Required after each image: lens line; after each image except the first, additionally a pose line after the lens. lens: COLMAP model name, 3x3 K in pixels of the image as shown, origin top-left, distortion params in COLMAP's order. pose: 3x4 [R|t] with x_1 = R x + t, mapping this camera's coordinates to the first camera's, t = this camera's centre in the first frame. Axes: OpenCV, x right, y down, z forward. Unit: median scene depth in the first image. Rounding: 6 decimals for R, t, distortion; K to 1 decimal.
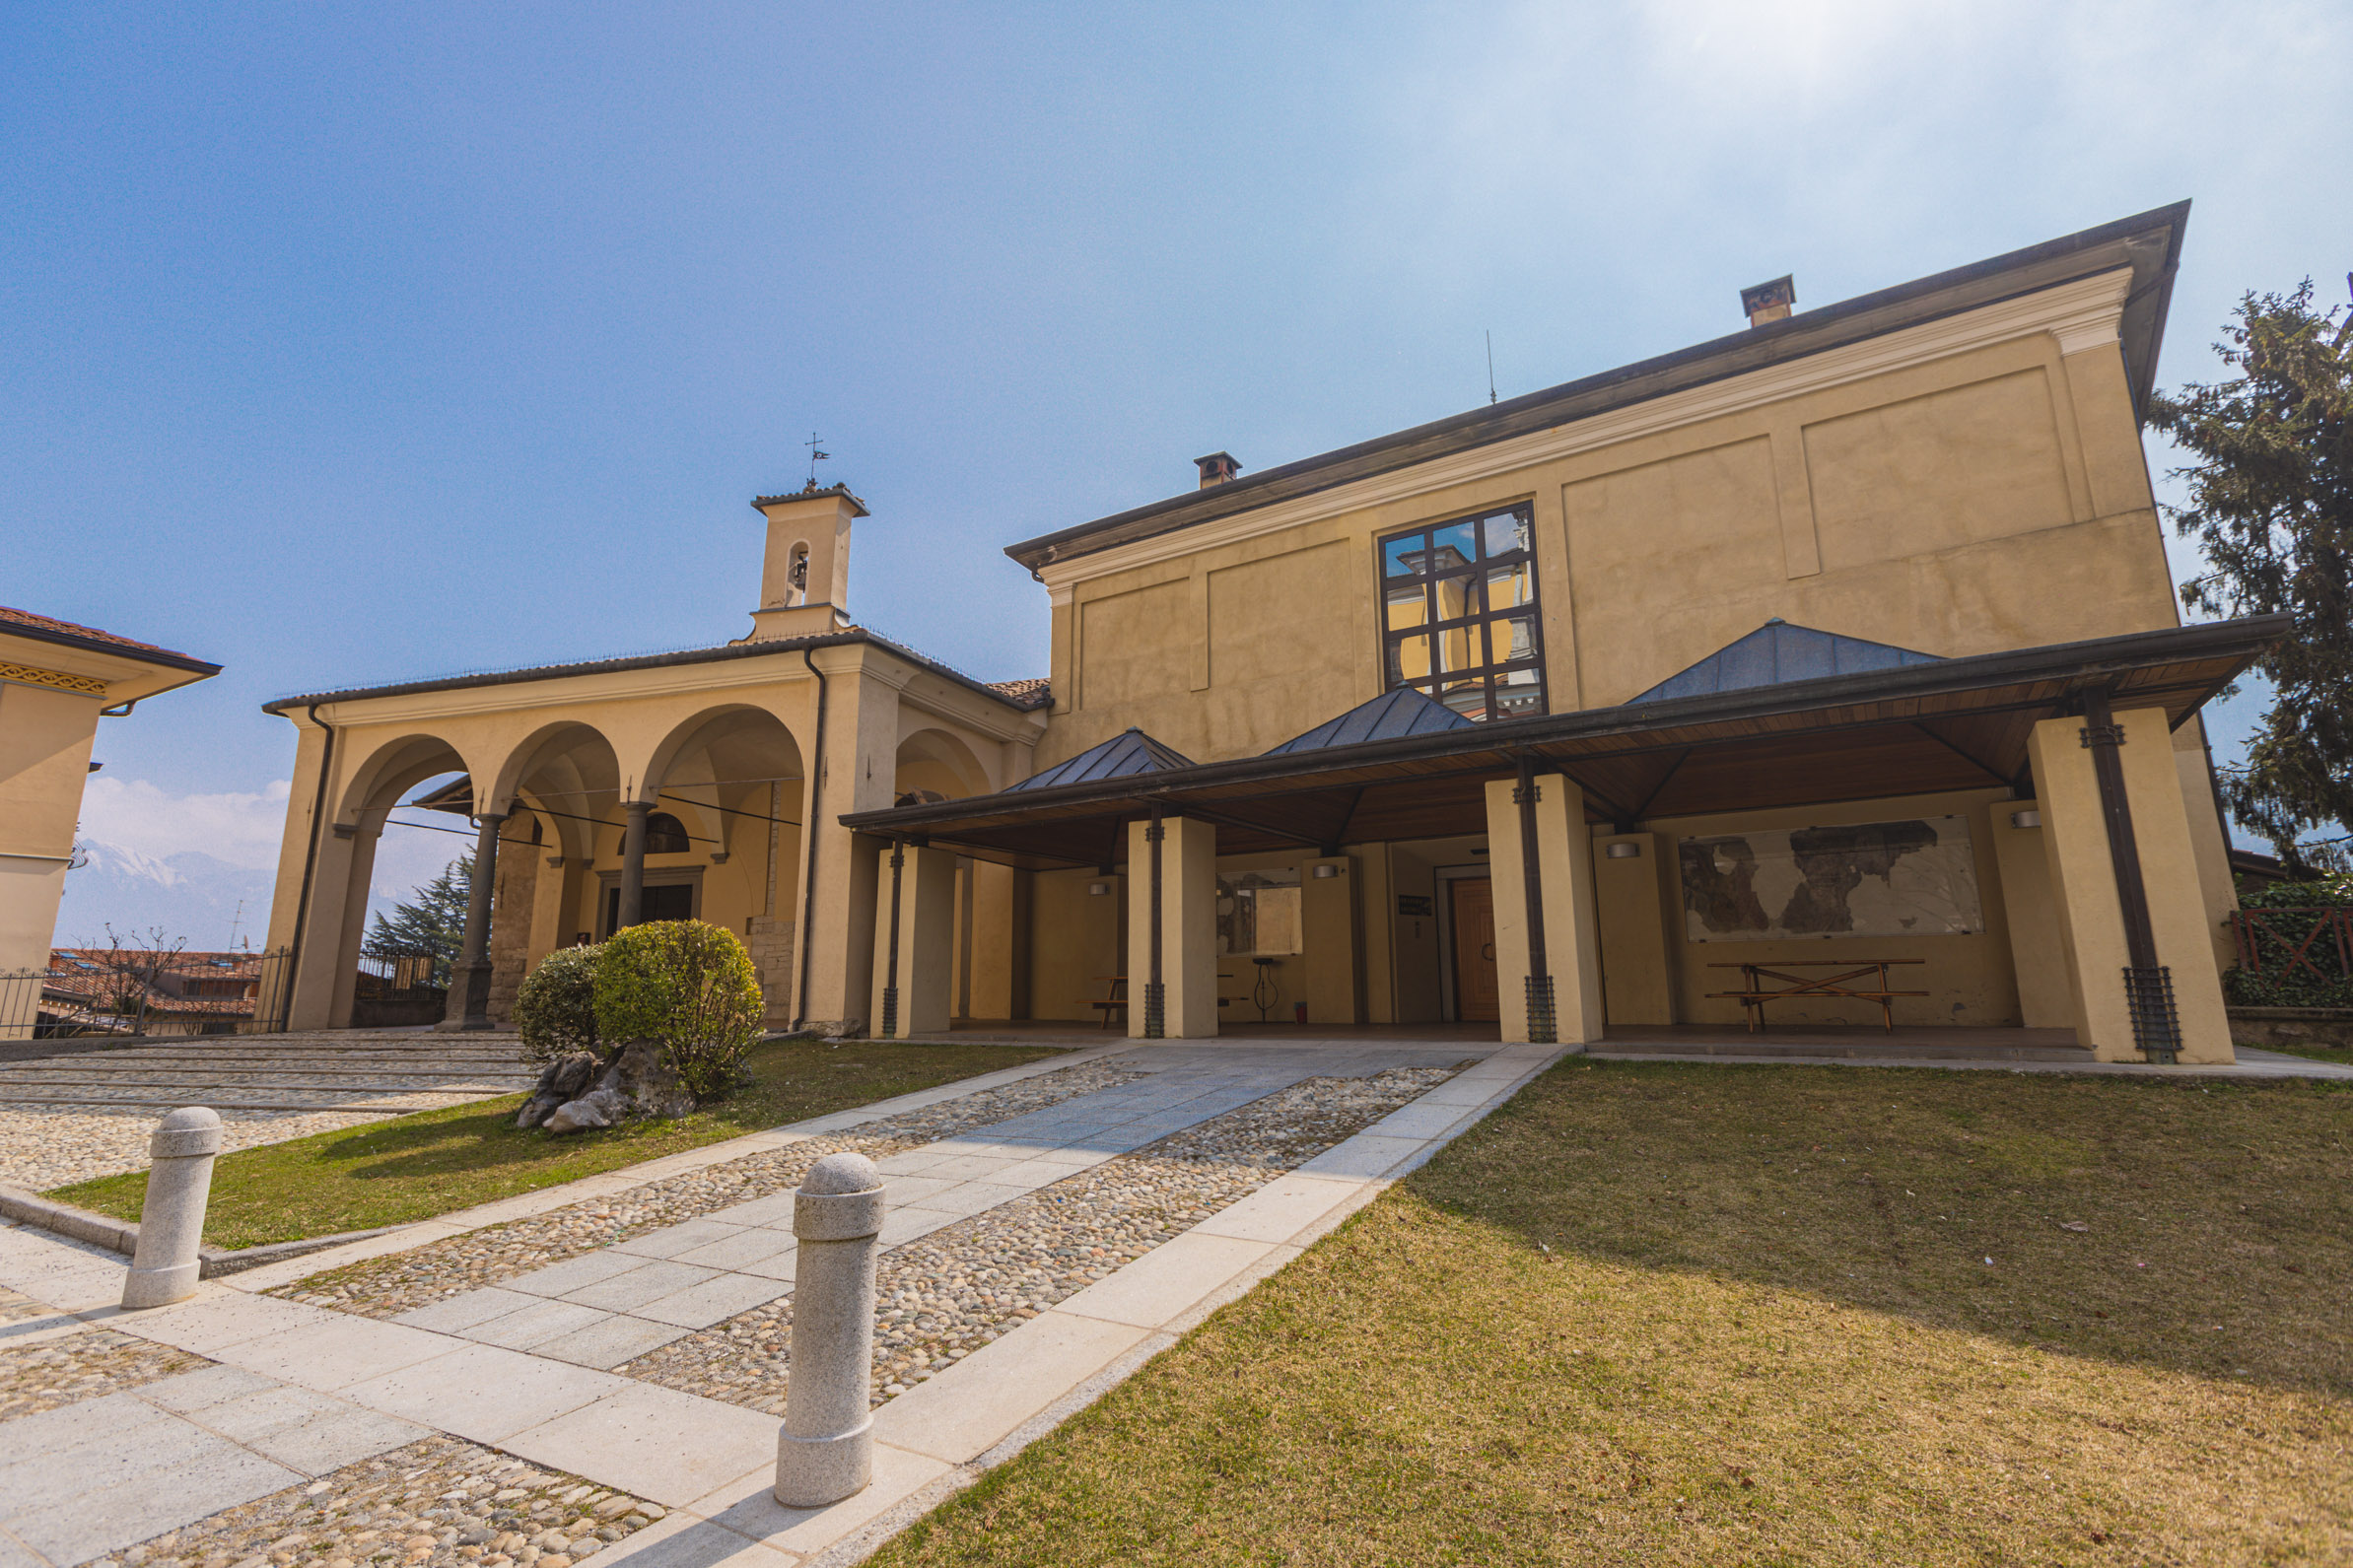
lens RADIAL K [[1031.5, 0, 1176.5], [0, 1031.5, 784.0], [0, 0, 1]] dist [0.000748, 0.000087]
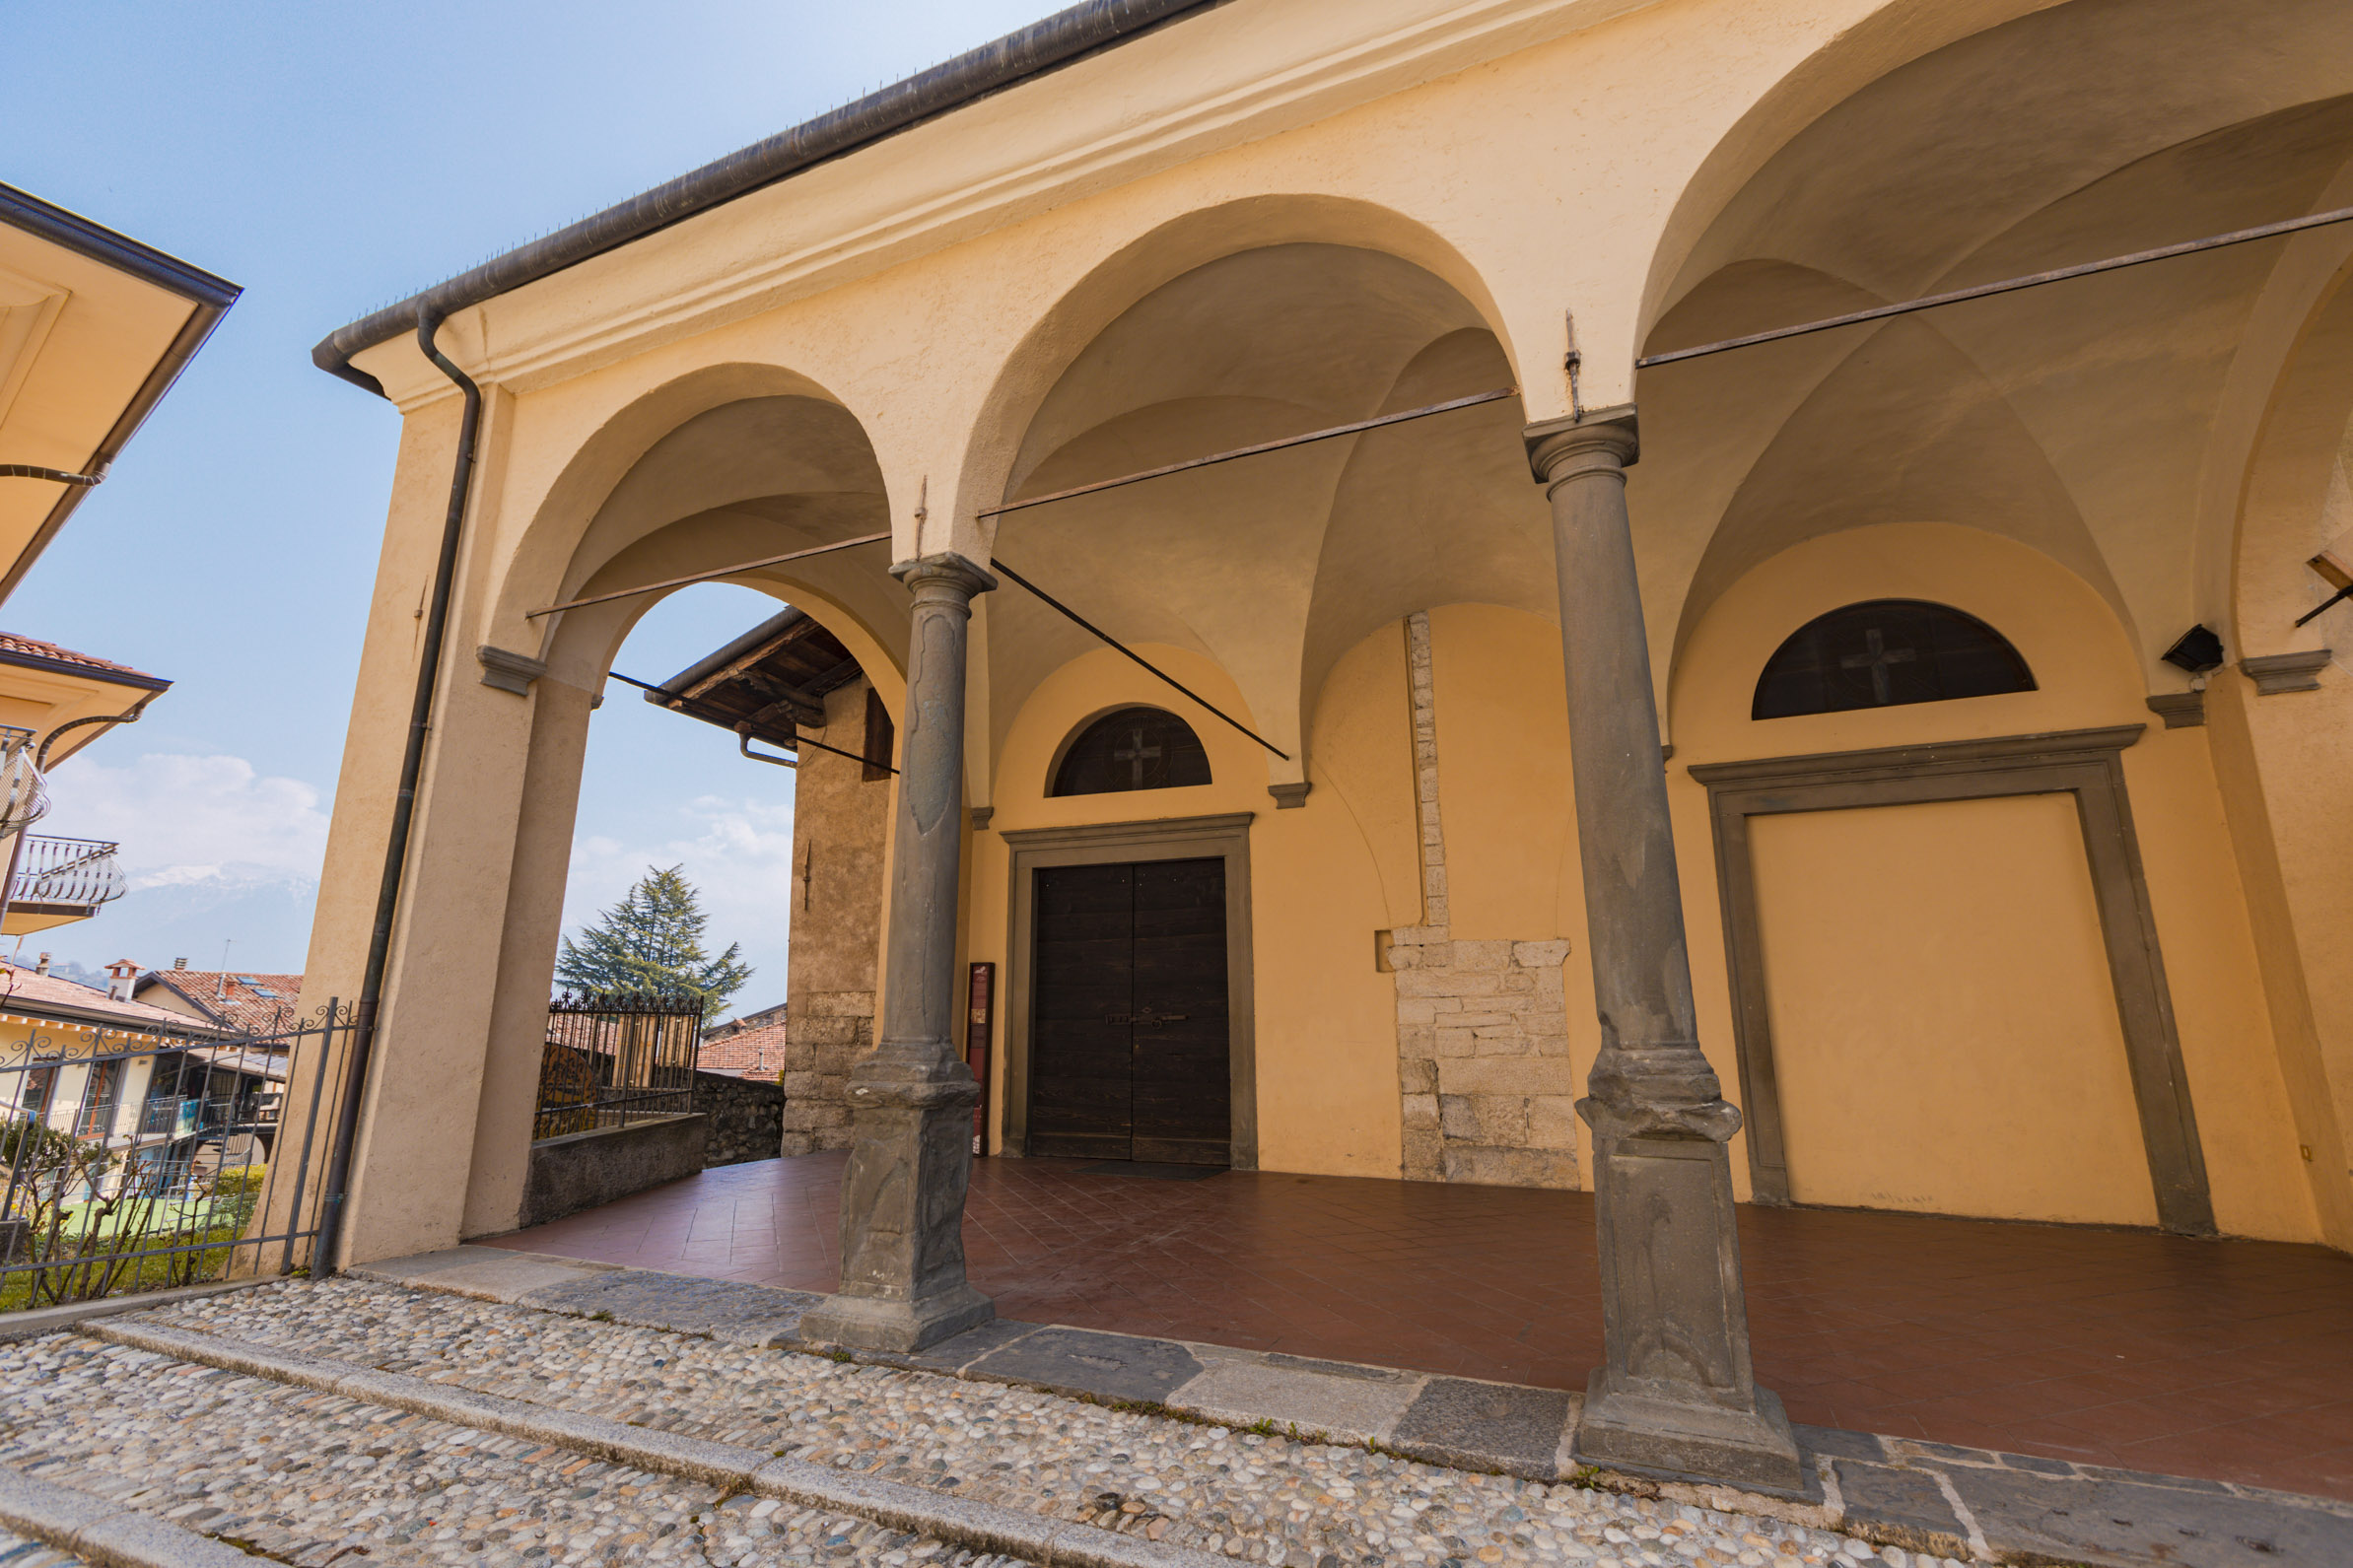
lens RADIAL K [[1081.0, 0, 1176.5], [0, 1081.0, 784.0], [0, 0, 1]] dist [-0.000289, -0.000007]
pose [[0.989655, -0.014476, -0.142733, -0.521038], [0.011353, 0.999679, -0.022671, 0.094555], [0.143016, 0.020816, 0.989501, 0.659012]]
